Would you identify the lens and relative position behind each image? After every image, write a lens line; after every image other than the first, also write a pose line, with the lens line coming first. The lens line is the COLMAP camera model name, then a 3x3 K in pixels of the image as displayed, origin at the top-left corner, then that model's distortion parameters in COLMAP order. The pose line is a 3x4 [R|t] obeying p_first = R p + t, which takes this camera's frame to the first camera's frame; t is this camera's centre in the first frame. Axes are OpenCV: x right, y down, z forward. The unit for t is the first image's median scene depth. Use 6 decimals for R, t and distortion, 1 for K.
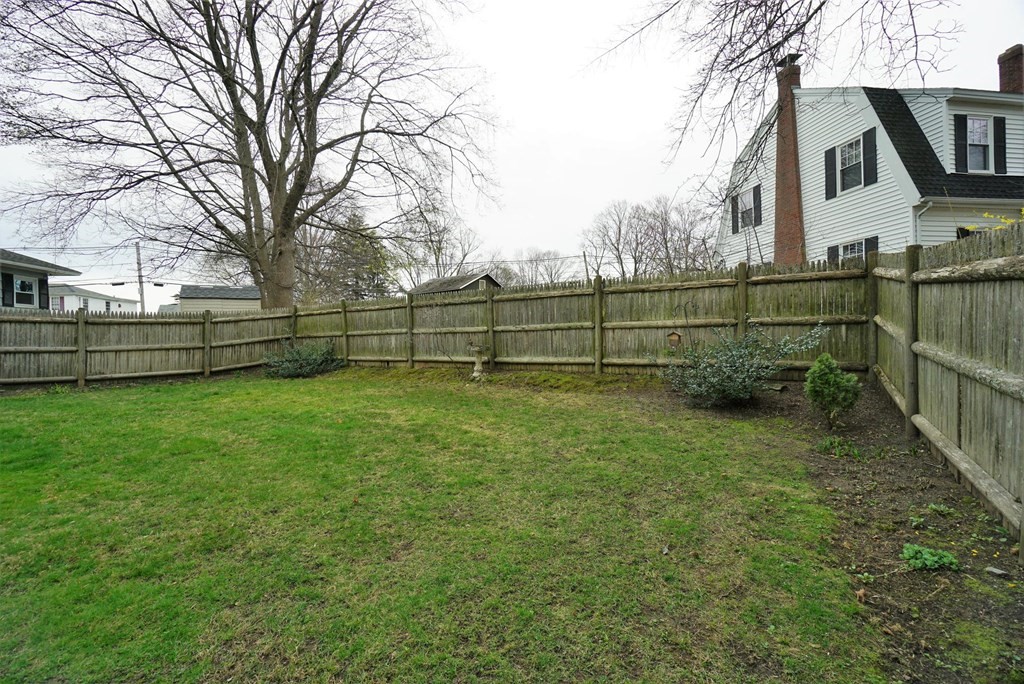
lens RADIAL K [[443.2, 0, 517.4], [0, 443.2, 341.3], [0, 0, 1]] dist [-0.013153, 0.005301]
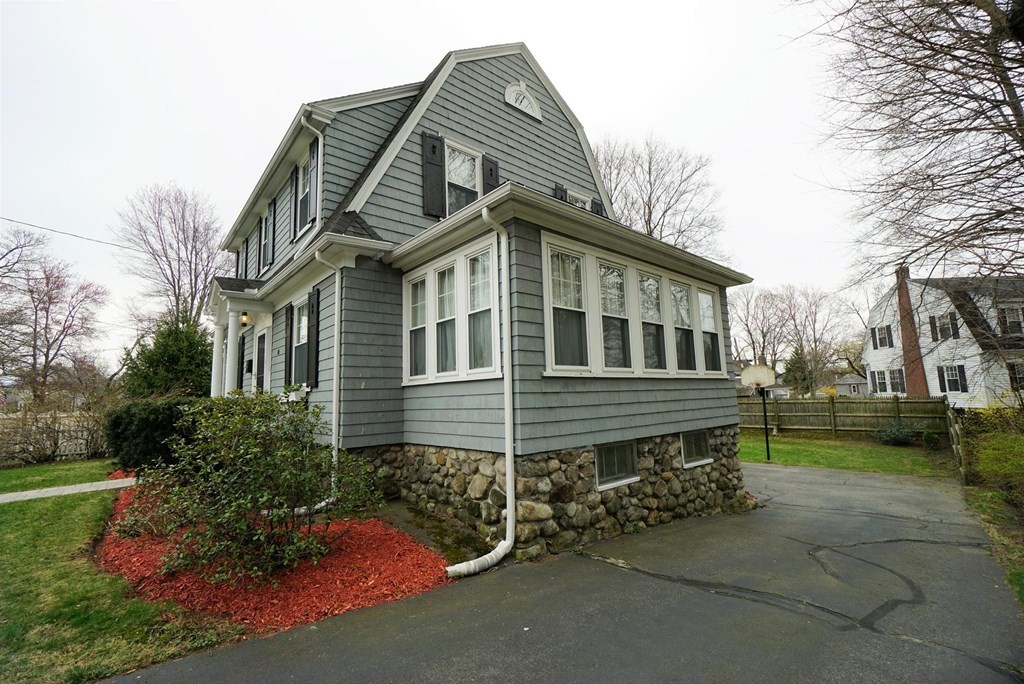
lens RADIAL K [[443.2, 0, 508.0], [0, 443.2, 342.4], [0, 0, 1]] dist [-0.013153, 0.005301]
pose [[0.978878, -0.034523, -0.201508, -1.046114], [0.010055, 0.992576, -0.121210, -0.148655], [0.204197, 0.116624, 0.971958, -1.788696]]
